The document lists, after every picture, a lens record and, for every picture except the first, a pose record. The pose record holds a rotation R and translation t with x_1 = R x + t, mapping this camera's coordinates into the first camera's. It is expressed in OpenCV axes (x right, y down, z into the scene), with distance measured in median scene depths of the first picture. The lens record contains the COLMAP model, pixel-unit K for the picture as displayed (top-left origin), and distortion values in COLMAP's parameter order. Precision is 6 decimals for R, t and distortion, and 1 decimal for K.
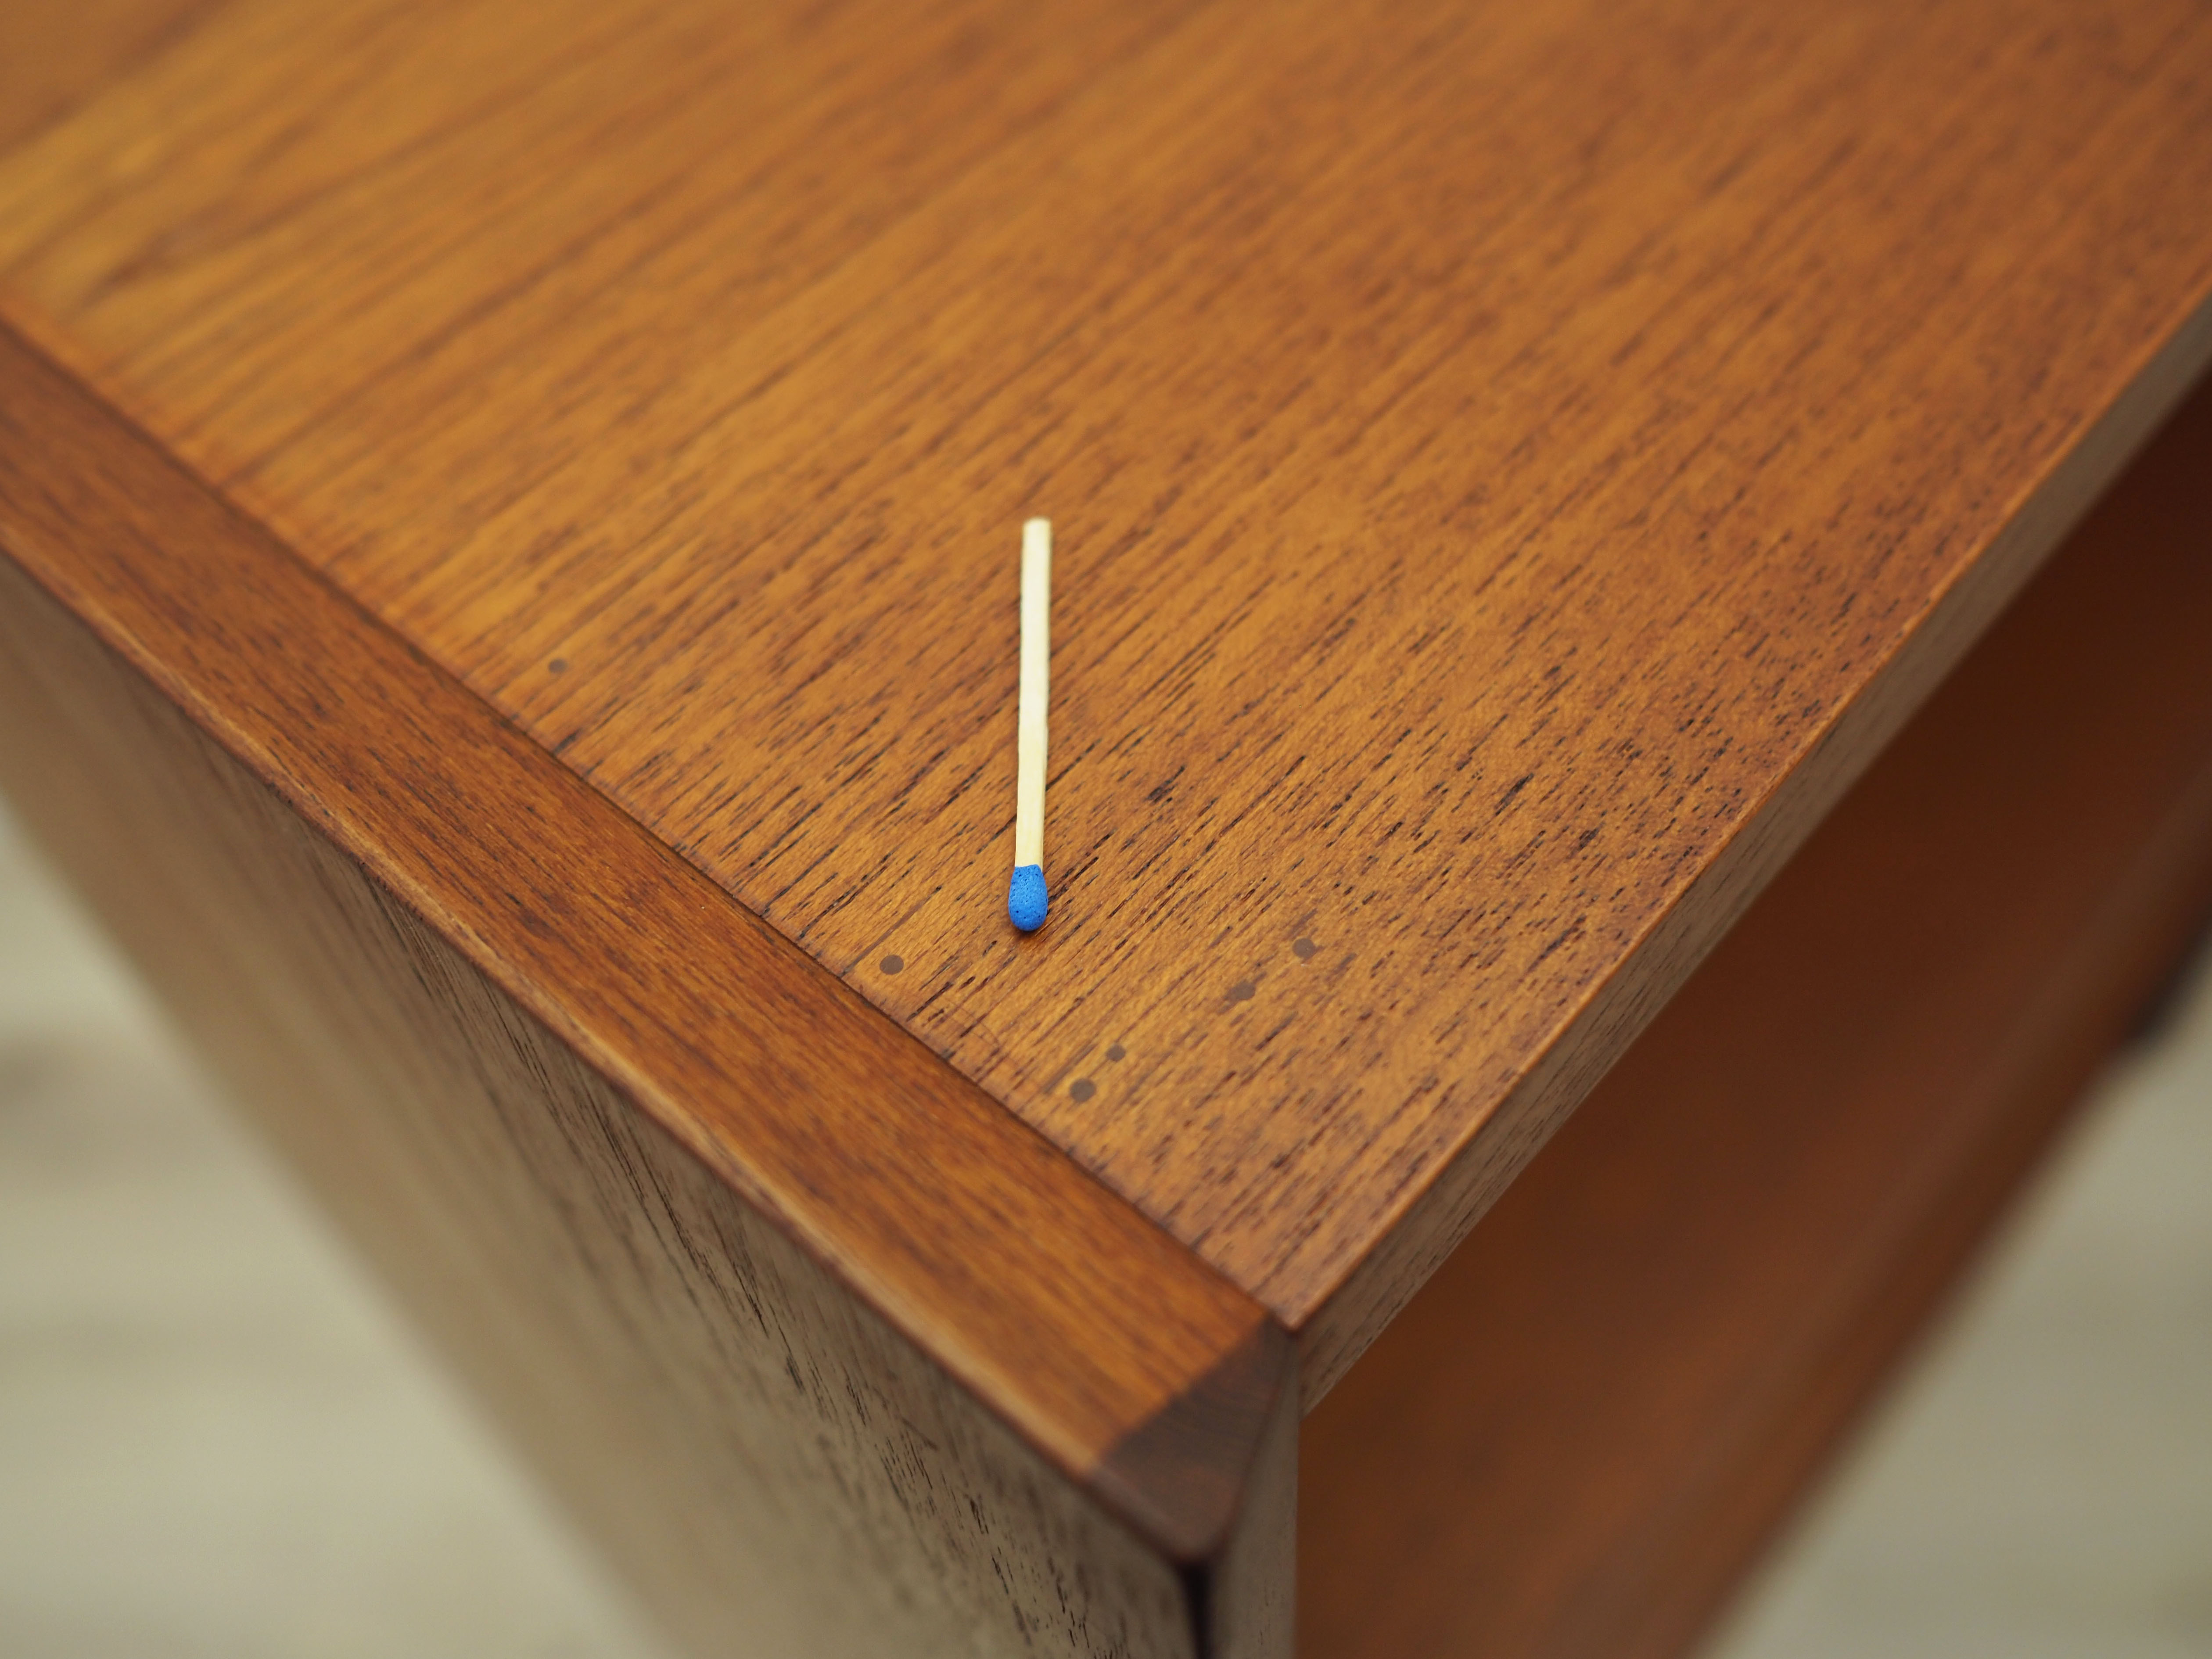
lens RADIAL K [[2213.4, 0, 1106.0], [0, 2213.4, 829.5], [0, 0, 1]] dist [-0.054529, 0.022724]
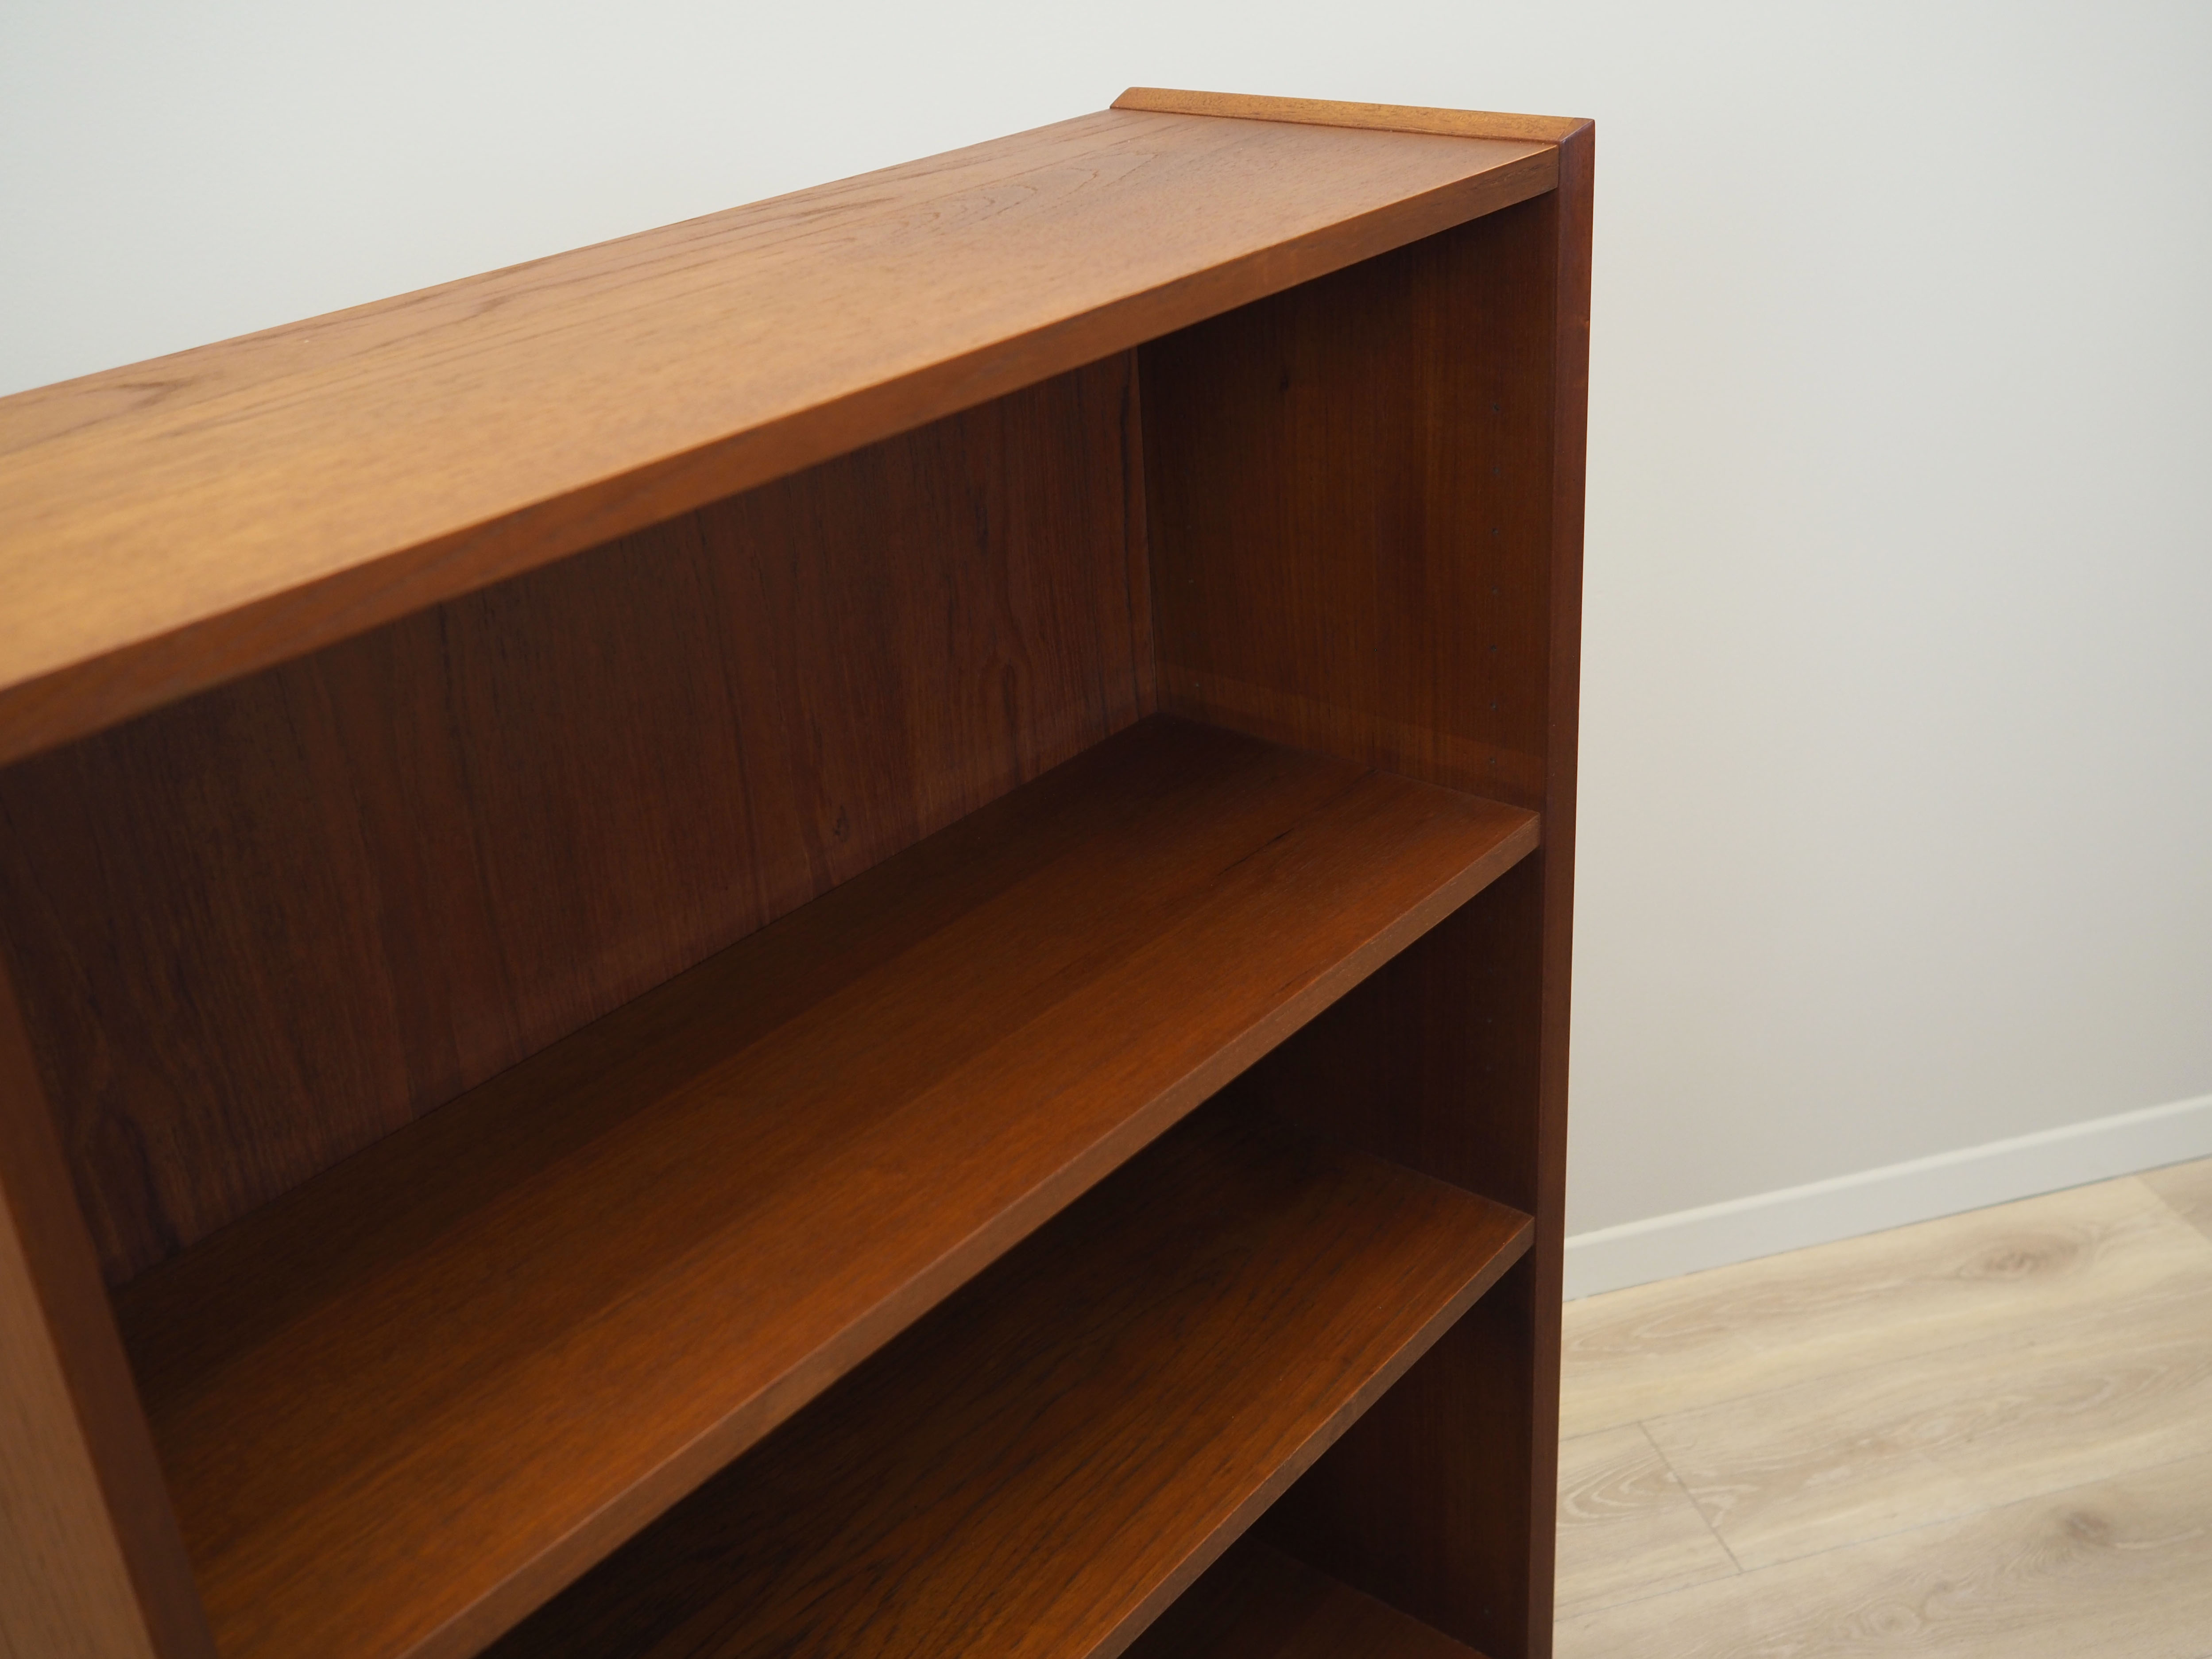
lens RADIAL K [[2213.4, 0, 1106.0], [0, 2213.4, 829.5], [0, 0, 1]] dist [-0.054529, 0.022724]
pose [[0.997968, -0.005765, 0.063458, 1.202052], [0.034071, 0.889855, -0.454969, 1.419786], [-0.053846, 0.456207, 0.888243, -1.438424]]
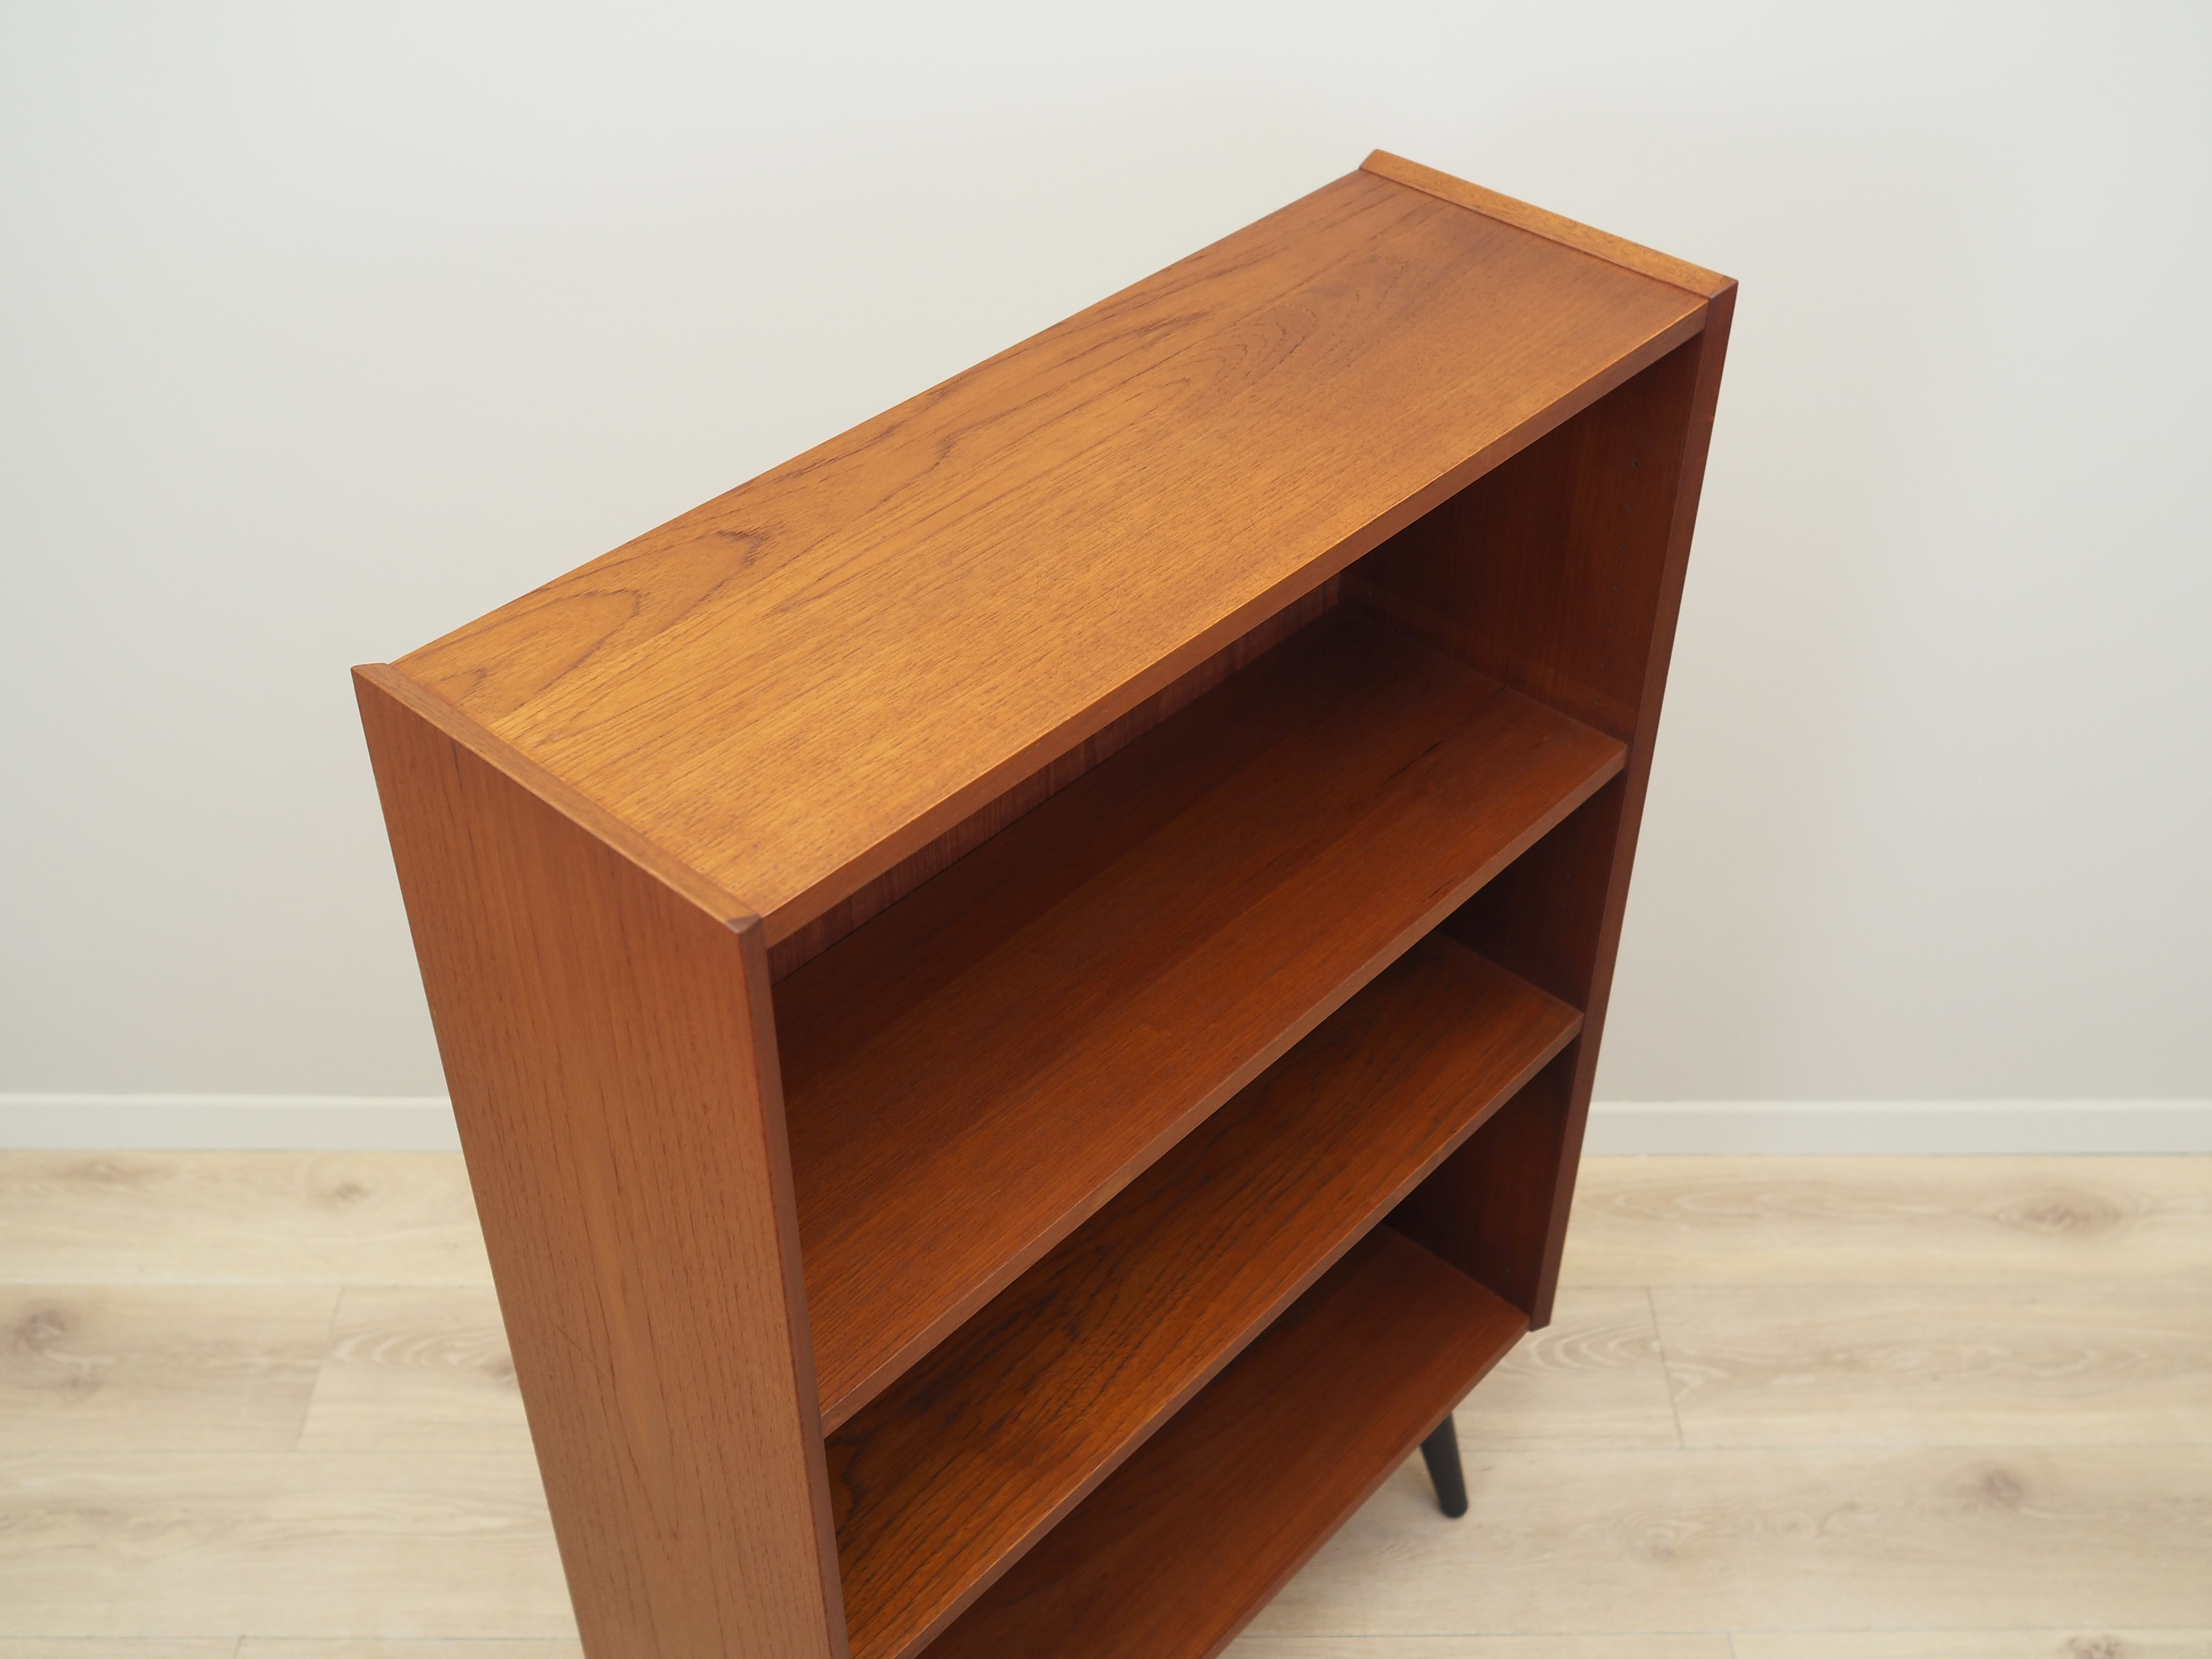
lens RADIAL K [[2213.5, 0, 1106.0], [0, 2213.5, 829.5], [0, 0, 1]] dist [-0.054529, 0.022724]
pose [[0.996773, 0.060748, 0.052479, 0.502760], [-0.045958, 0.967825, -0.247390, 1.052535], [-0.065819, 0.244180, 0.967494, -3.639899]]
